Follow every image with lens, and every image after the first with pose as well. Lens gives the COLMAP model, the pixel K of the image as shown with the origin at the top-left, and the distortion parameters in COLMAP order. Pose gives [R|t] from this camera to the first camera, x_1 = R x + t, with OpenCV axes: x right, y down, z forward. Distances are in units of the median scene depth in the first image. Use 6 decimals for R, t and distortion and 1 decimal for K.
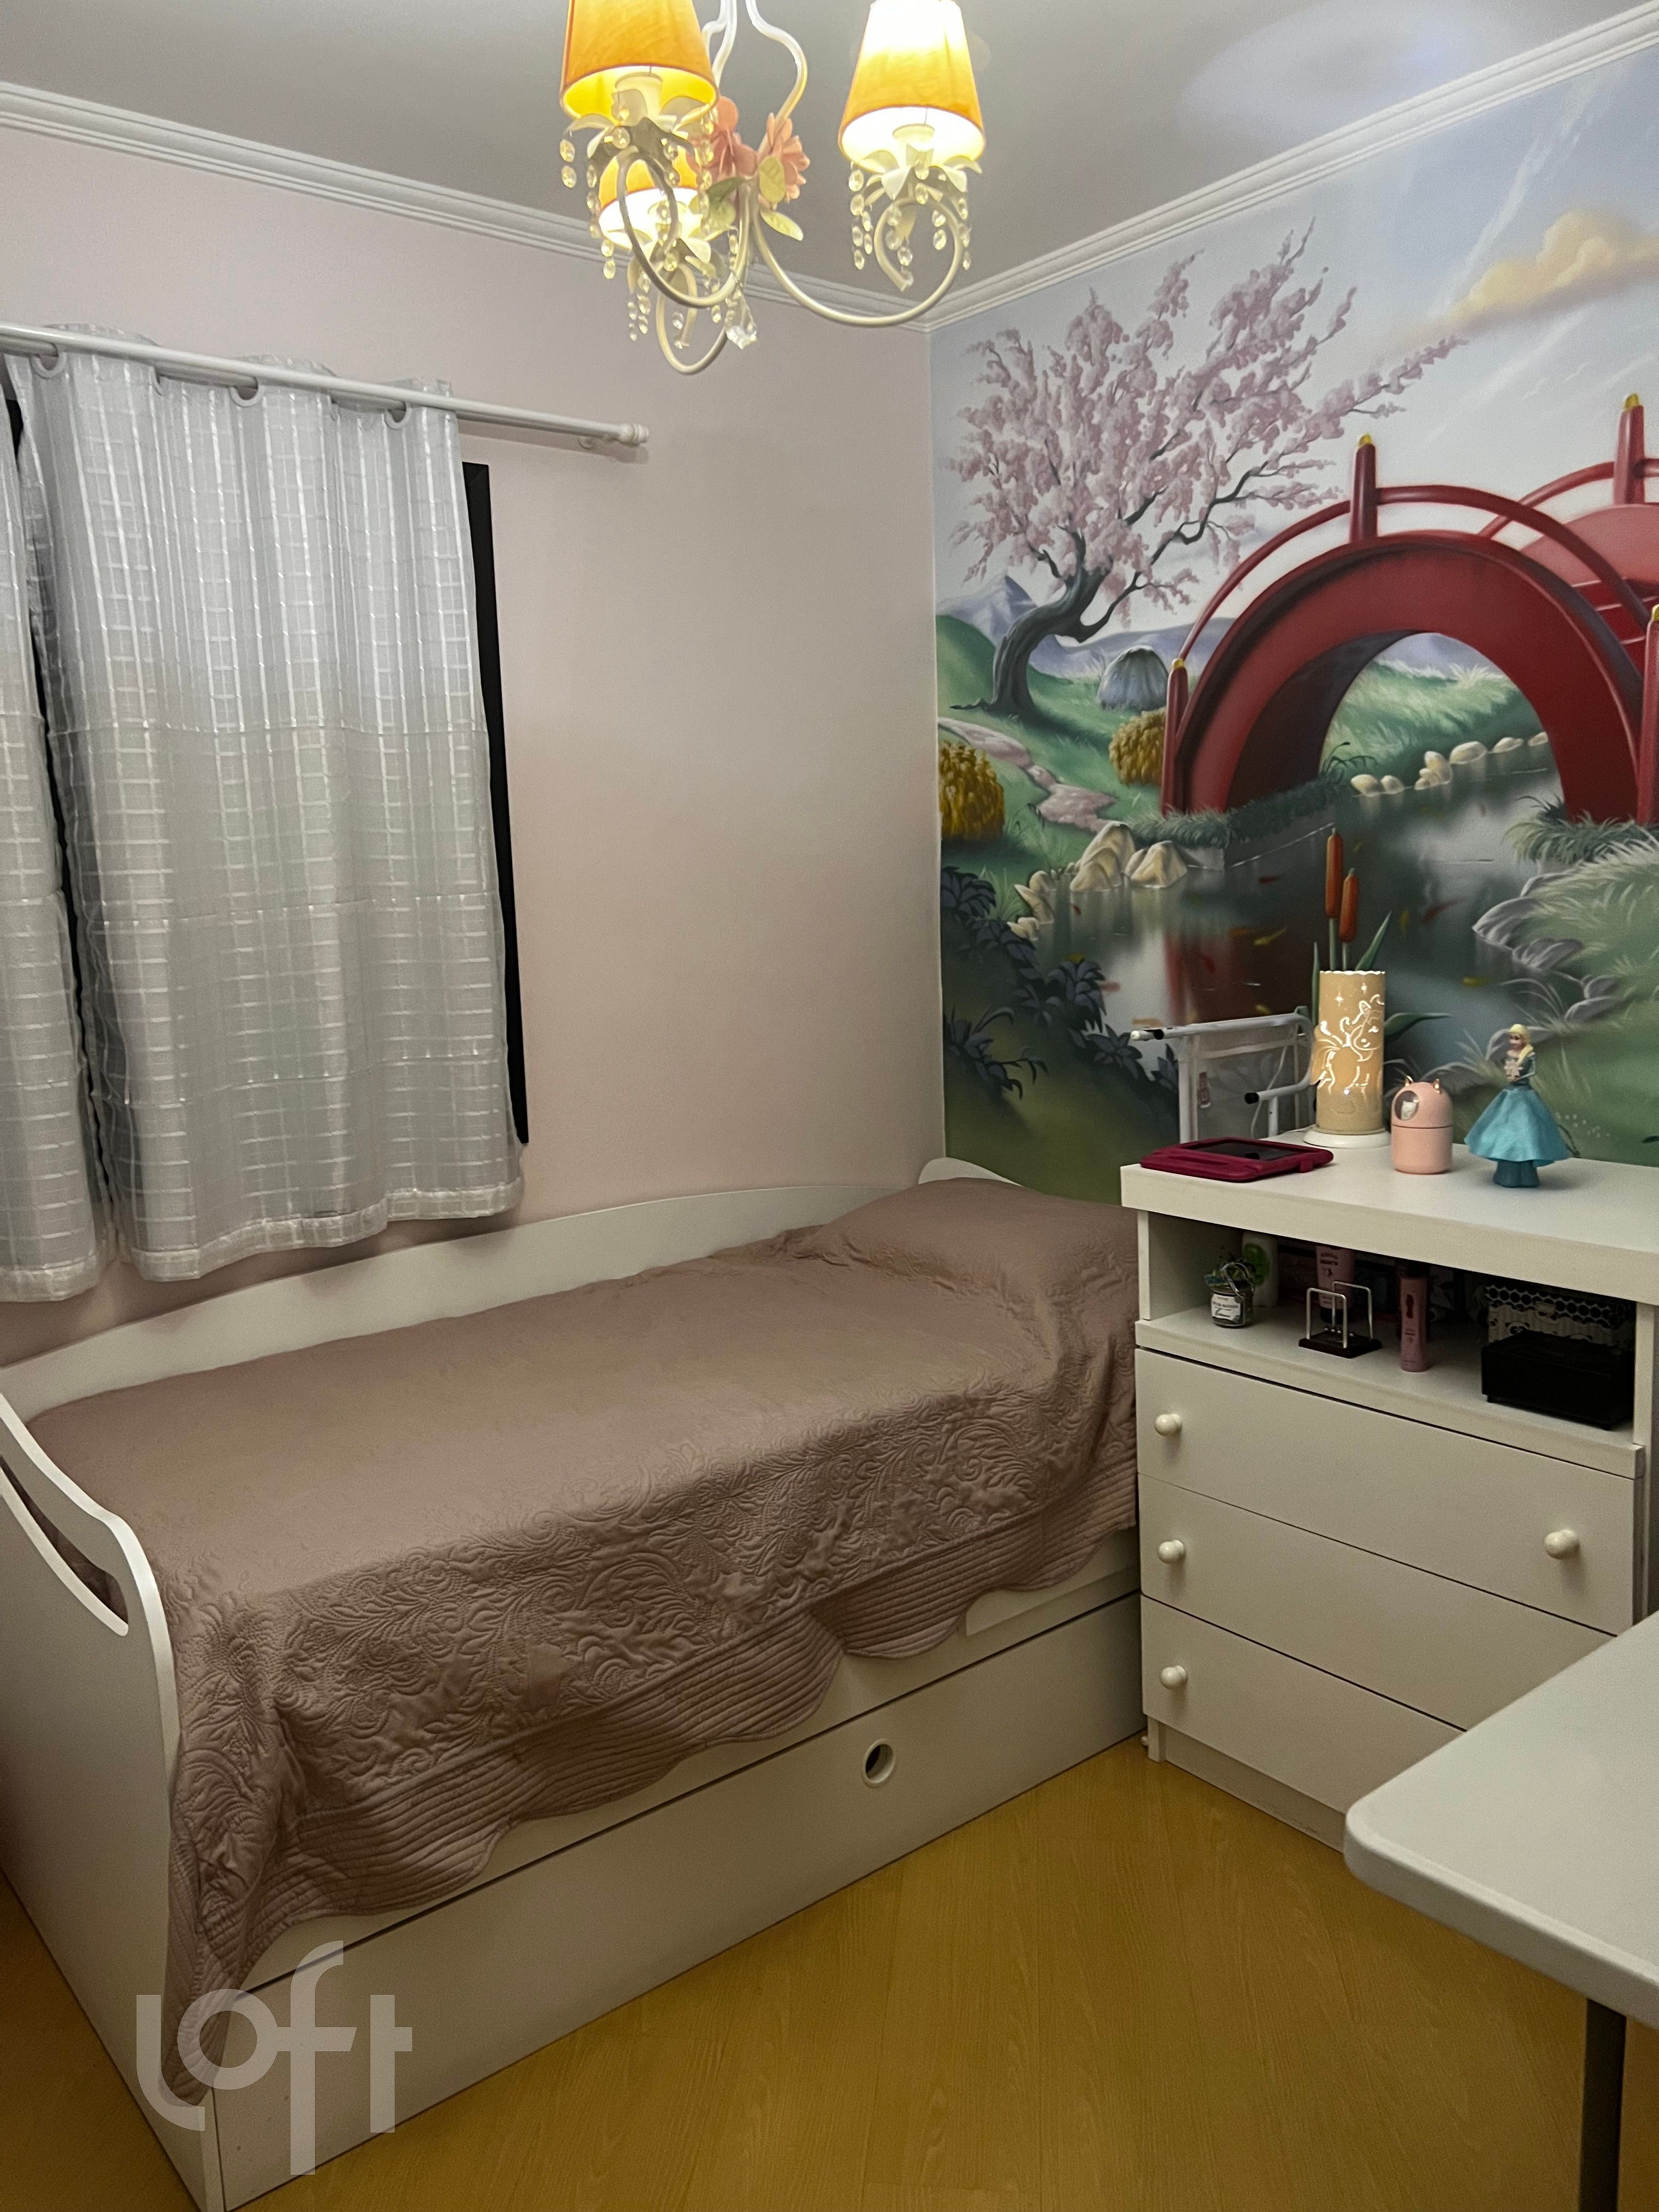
lens RADIAL K [[1656.6, 0, 824.8], [0, 1656.6, 1097.0], [0, 0, 1]] dist [0.058674, -0.063103]
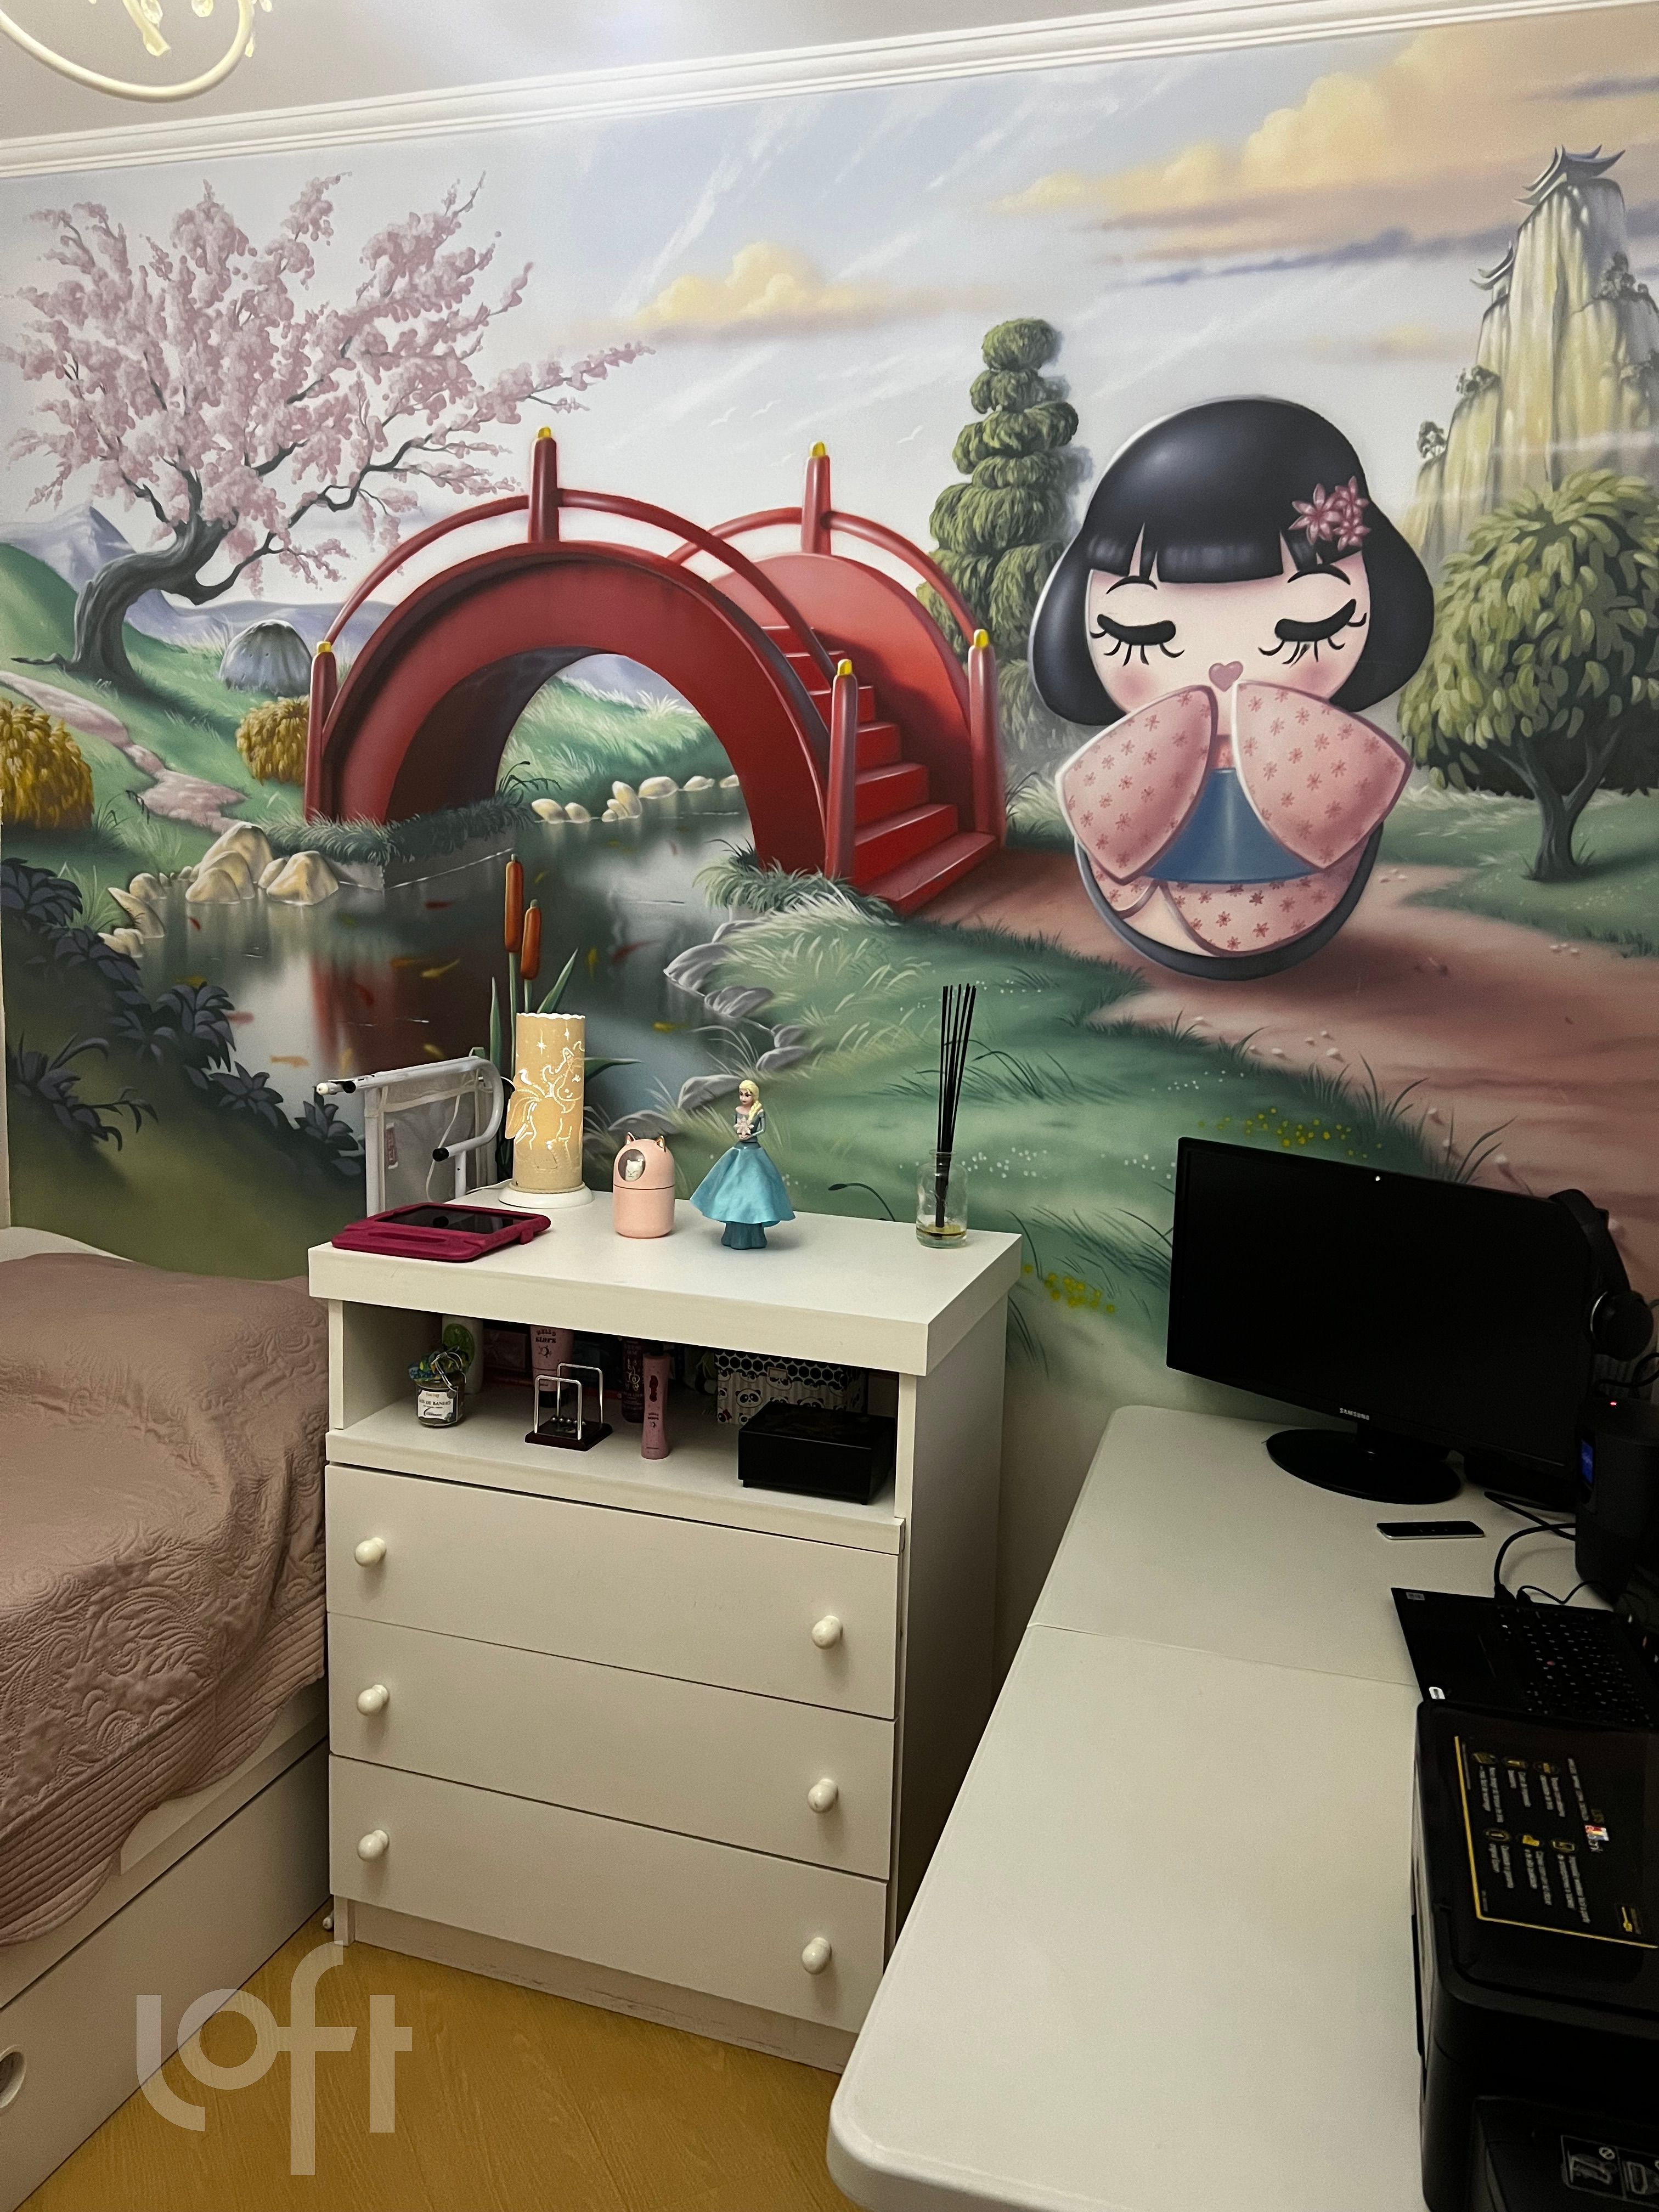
lens RADIAL K [[1656.6, 0, 834.4], [0, 1656.6, 1102.8], [0, 0, 1]] dist [0.058674, -0.063103]
pose [[0.831874, -0.014639, 0.554772, -0.061243], [0.012799, 0.999892, 0.007192, -0.032102], [-0.554817, 0.001118, 0.831971, 0.159100]]
